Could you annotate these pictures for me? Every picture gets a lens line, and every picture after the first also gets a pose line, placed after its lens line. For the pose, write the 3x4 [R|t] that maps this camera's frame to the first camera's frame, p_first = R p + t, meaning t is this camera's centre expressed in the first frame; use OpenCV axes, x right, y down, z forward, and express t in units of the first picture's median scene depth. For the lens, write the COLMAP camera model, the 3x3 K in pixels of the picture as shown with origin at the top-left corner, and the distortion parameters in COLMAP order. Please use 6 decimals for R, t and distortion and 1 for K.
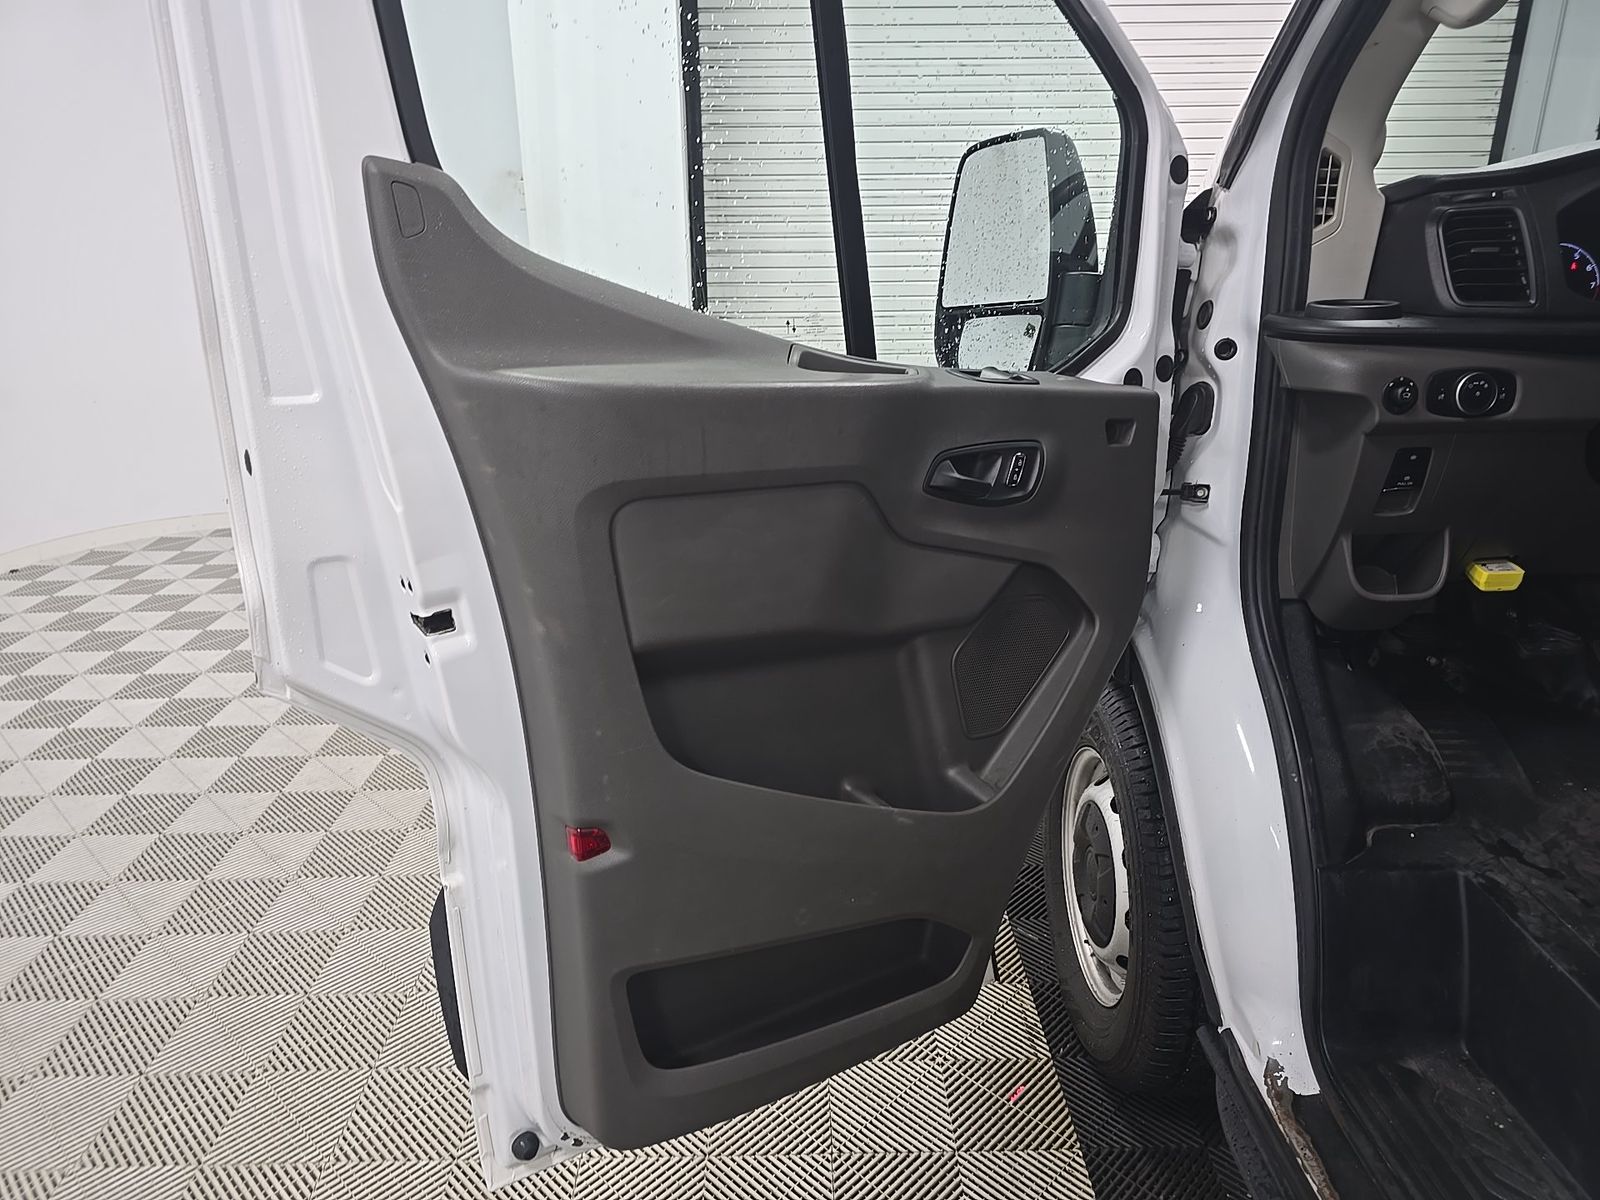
lens RADIAL K [[1086.1, 0, 804.9], [0, 1086.1, 593.4], [0, 0, 1]] dist [0.027783, -0.006880]
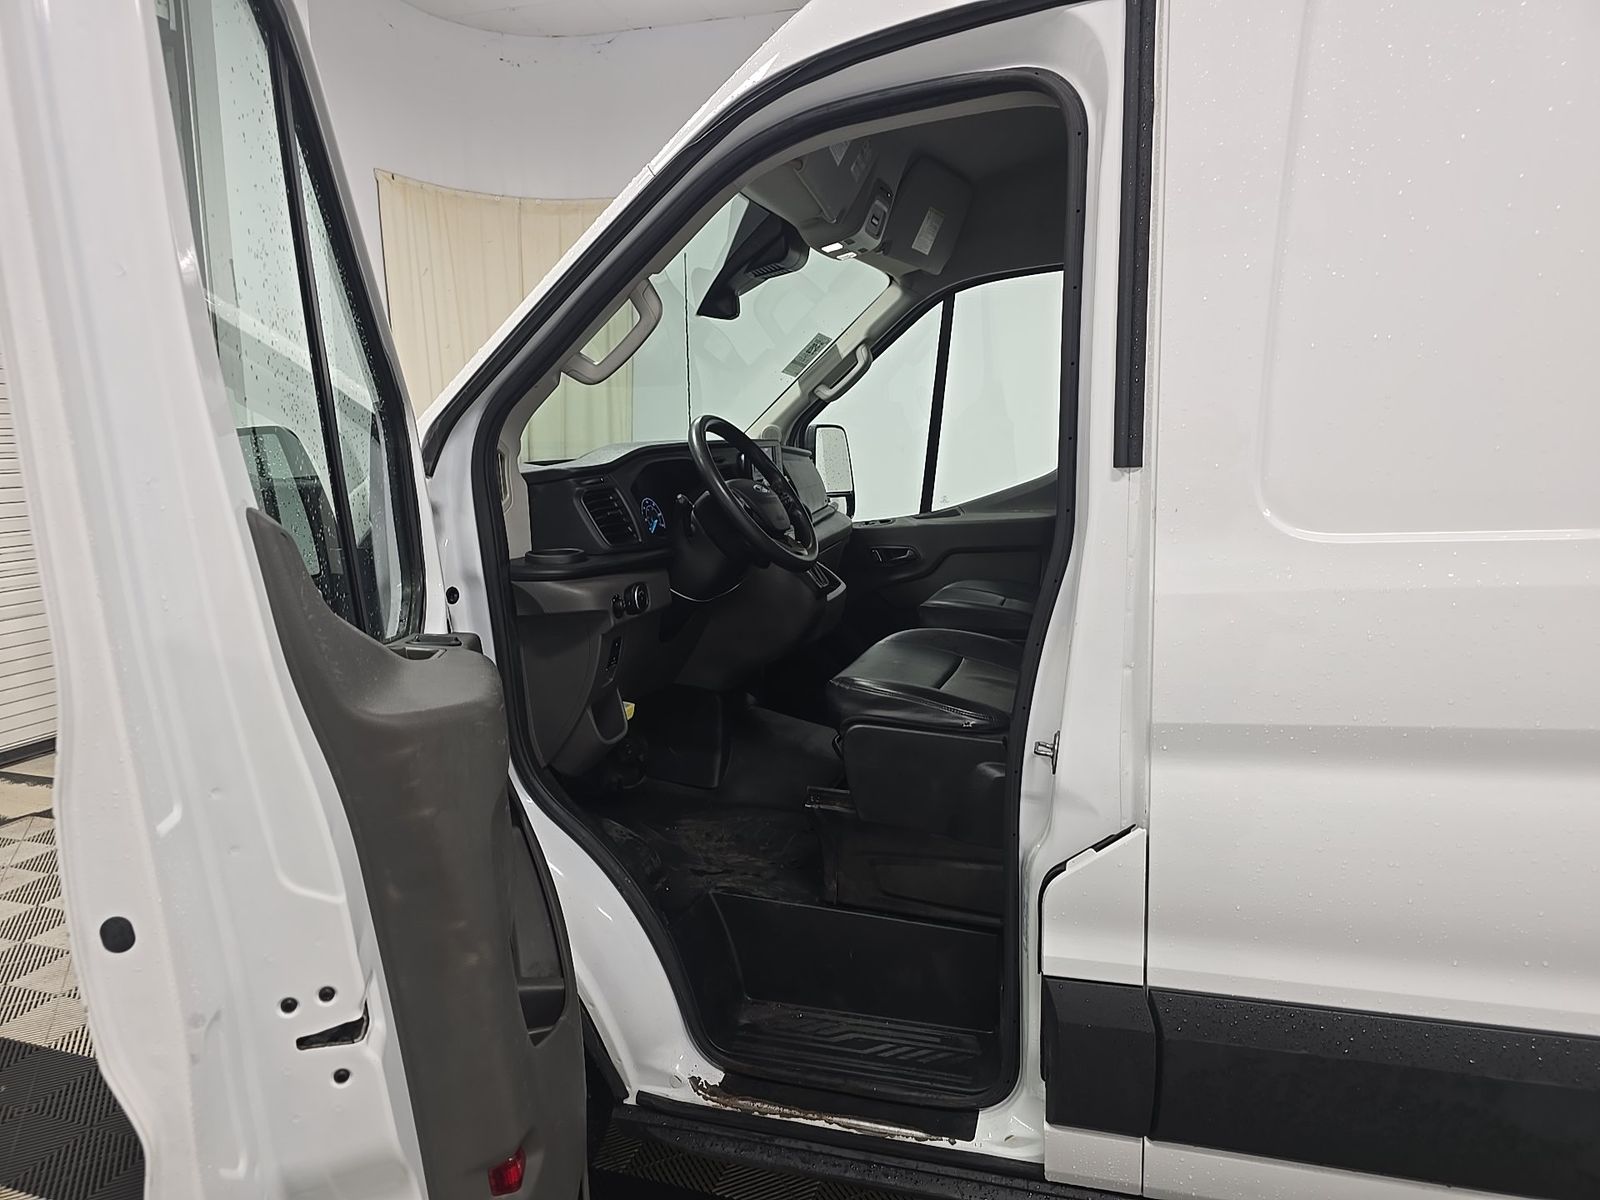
lens RADIAL K [[1086.1, 0, 804.9], [0, 1086.1, 593.4], [0, 0, 1]] dist [0.027783, -0.006880]
pose [[0.304084, -0.135846, 0.942910, -0.790941], [0.312957, 0.949092, 0.035809, -0.168528], [-0.899773, 0.284201, 0.331118, 0.257781]]
